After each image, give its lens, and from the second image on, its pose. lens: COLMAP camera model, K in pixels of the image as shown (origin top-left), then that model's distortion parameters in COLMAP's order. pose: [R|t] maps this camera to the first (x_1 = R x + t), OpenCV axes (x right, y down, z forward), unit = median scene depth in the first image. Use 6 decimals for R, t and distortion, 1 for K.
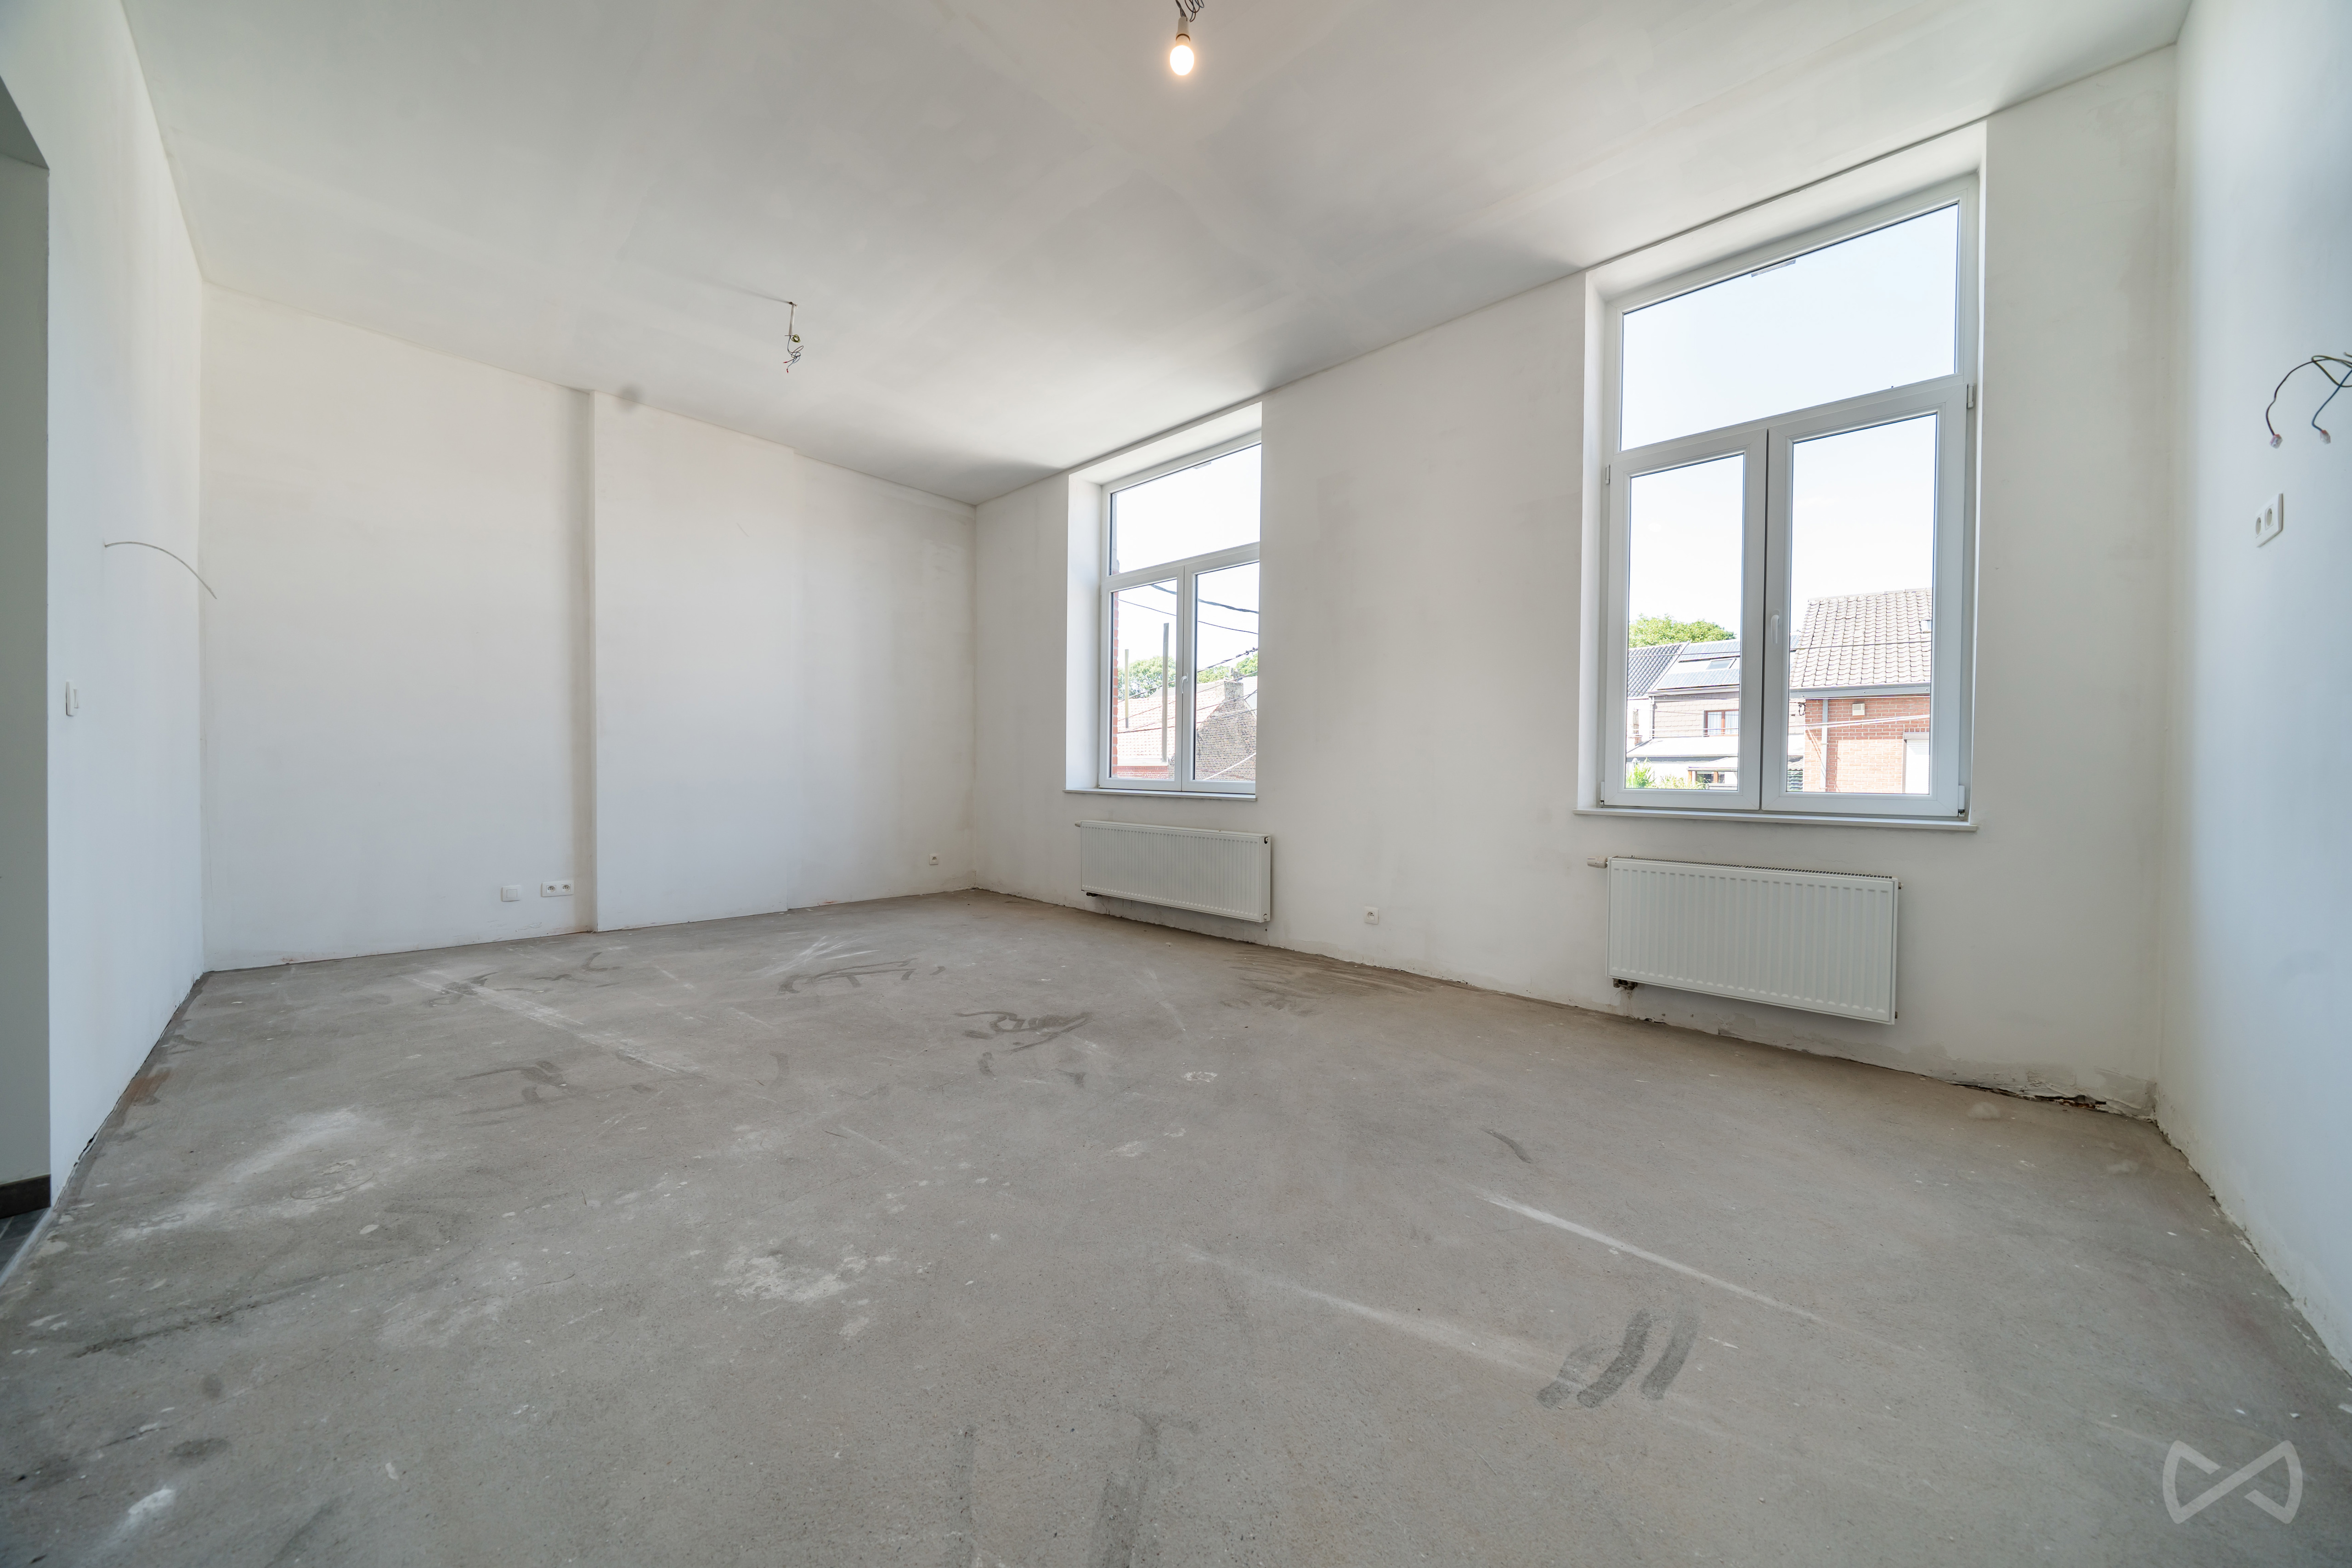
lens RADIAL K [[802.7, 0, 1176.6], [0, 802.7, 785.9], [0, 0, 1]] dist [0.001590, -0.000244]
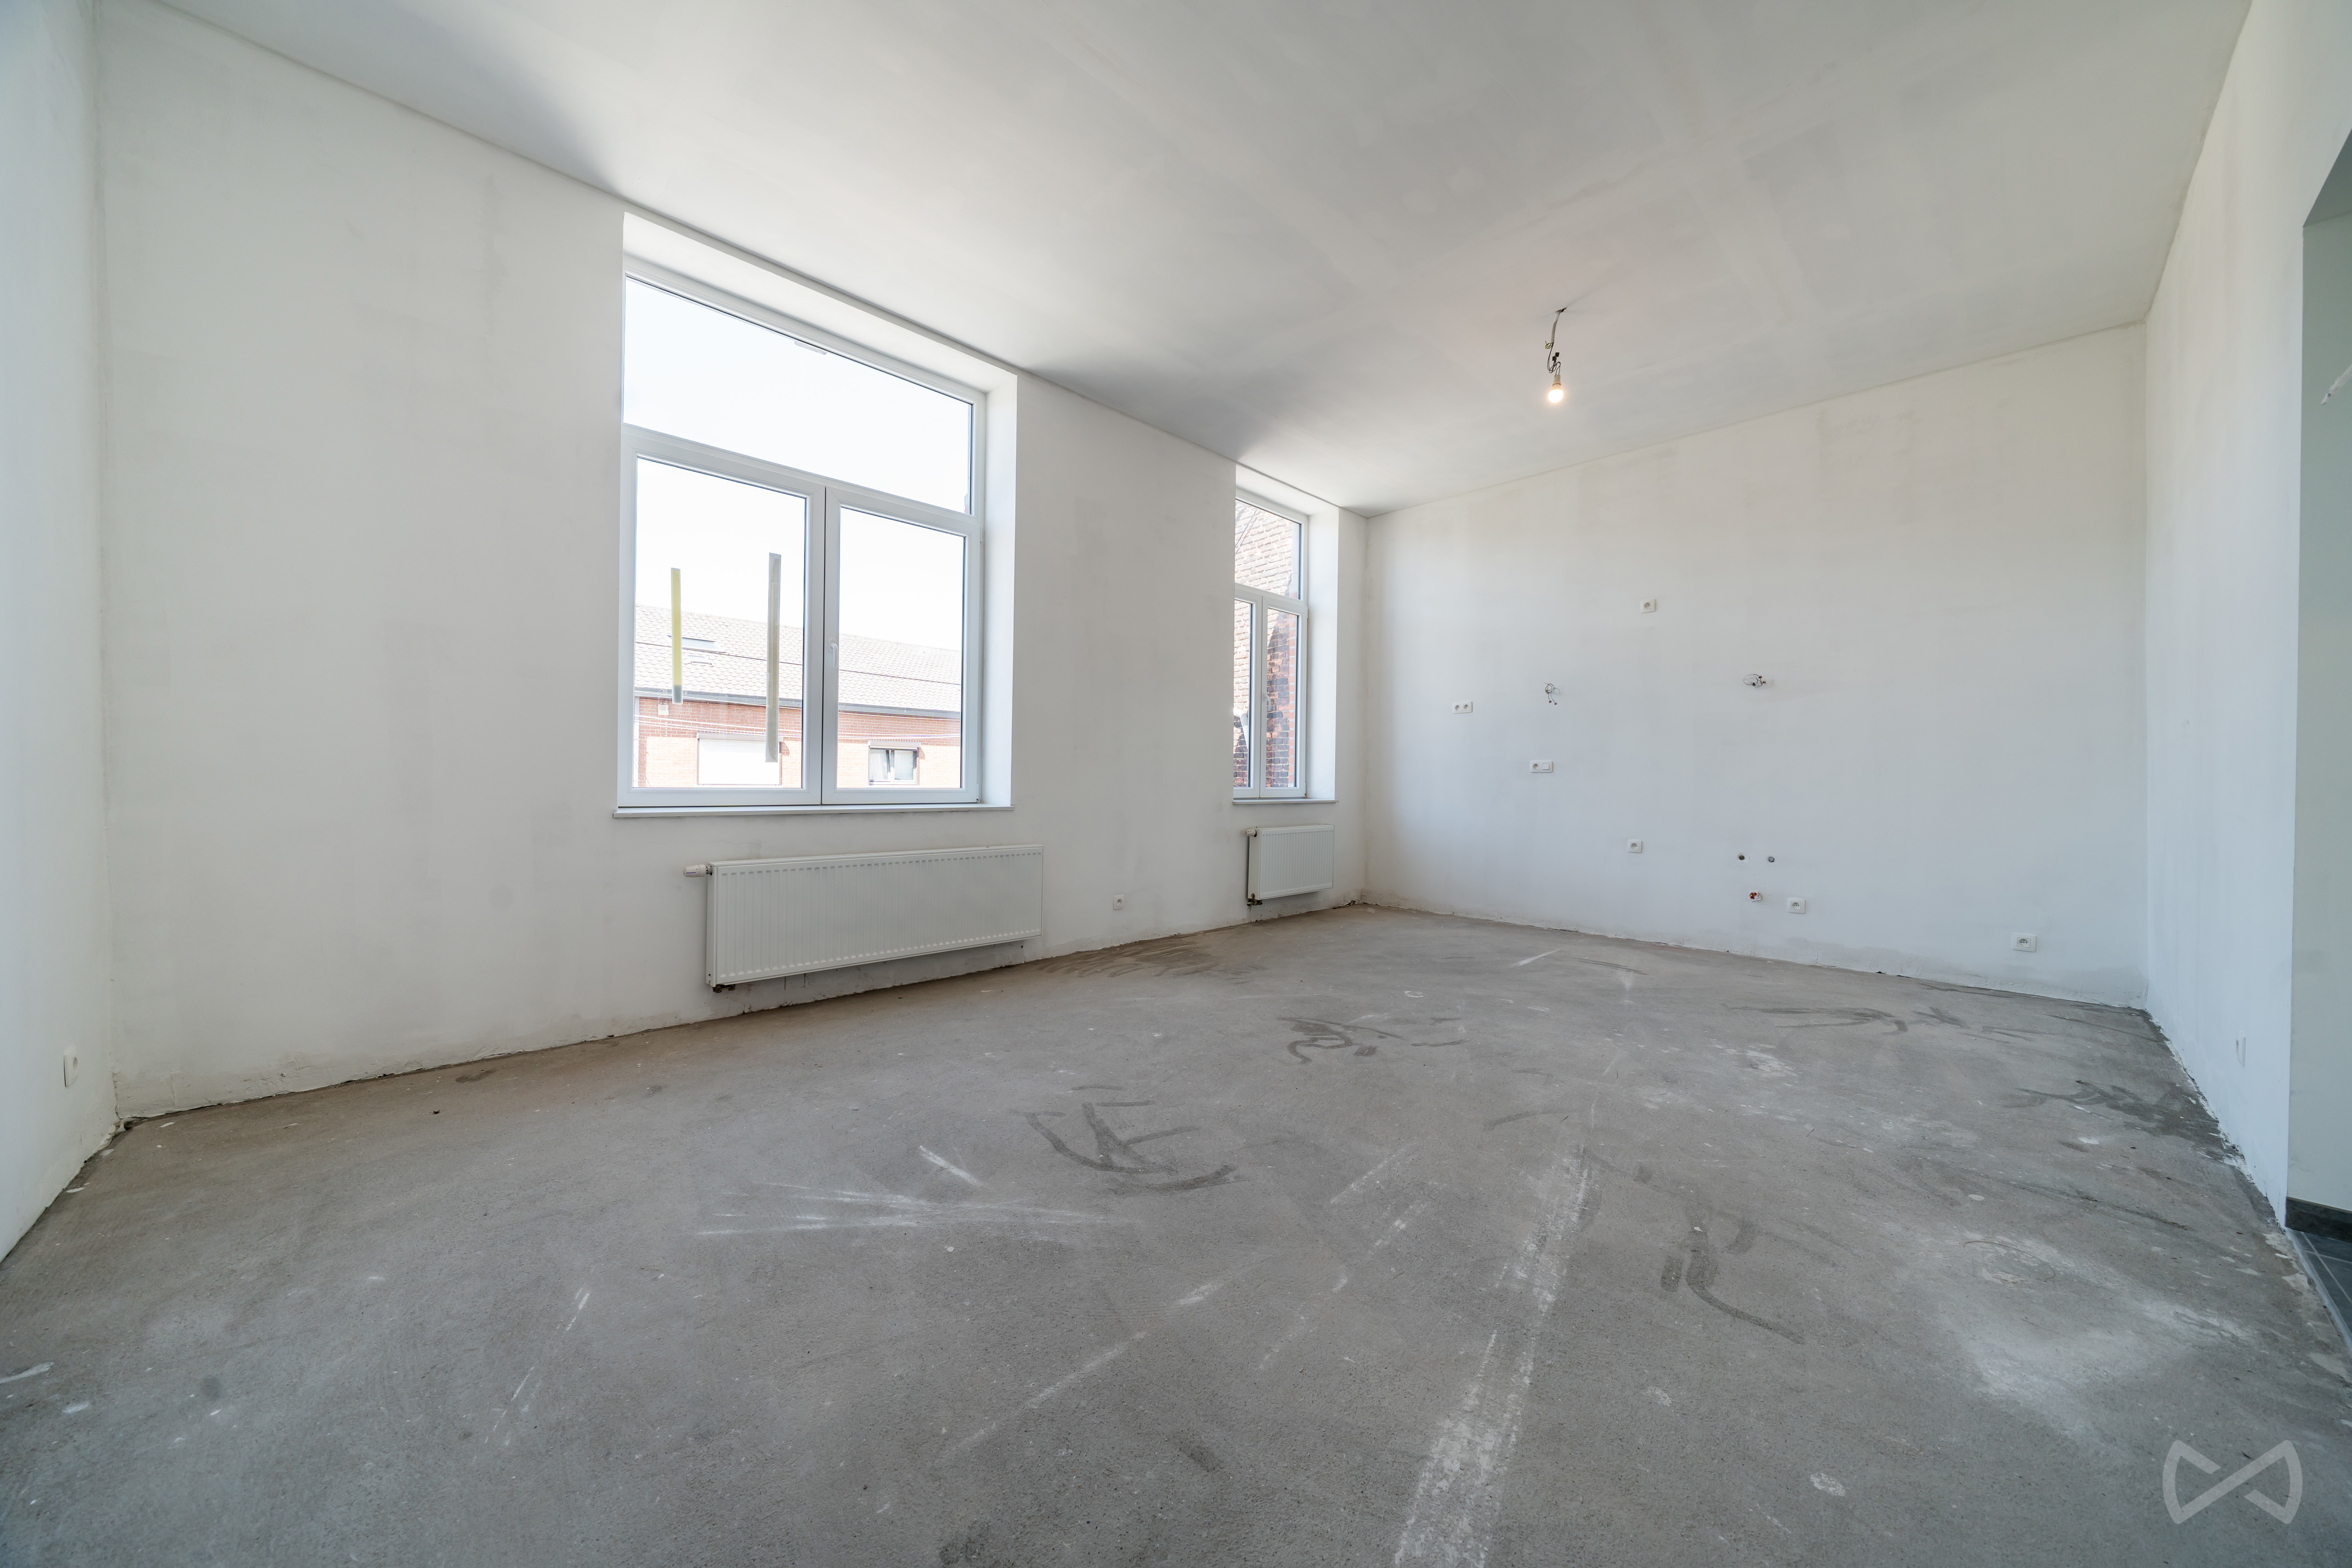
lens RADIAL K [[802.7, 0, 1176.7], [0, 802.7, 774.6], [0, 0, 1]] dist [0.001590, -0.000244]
pose [[0.035218, -0.005874, 0.999362, -1.483487], [0.006052, 0.999966, 0.005665, -0.047491], [-0.999361, 0.005849, 0.035252, 1.421612]]
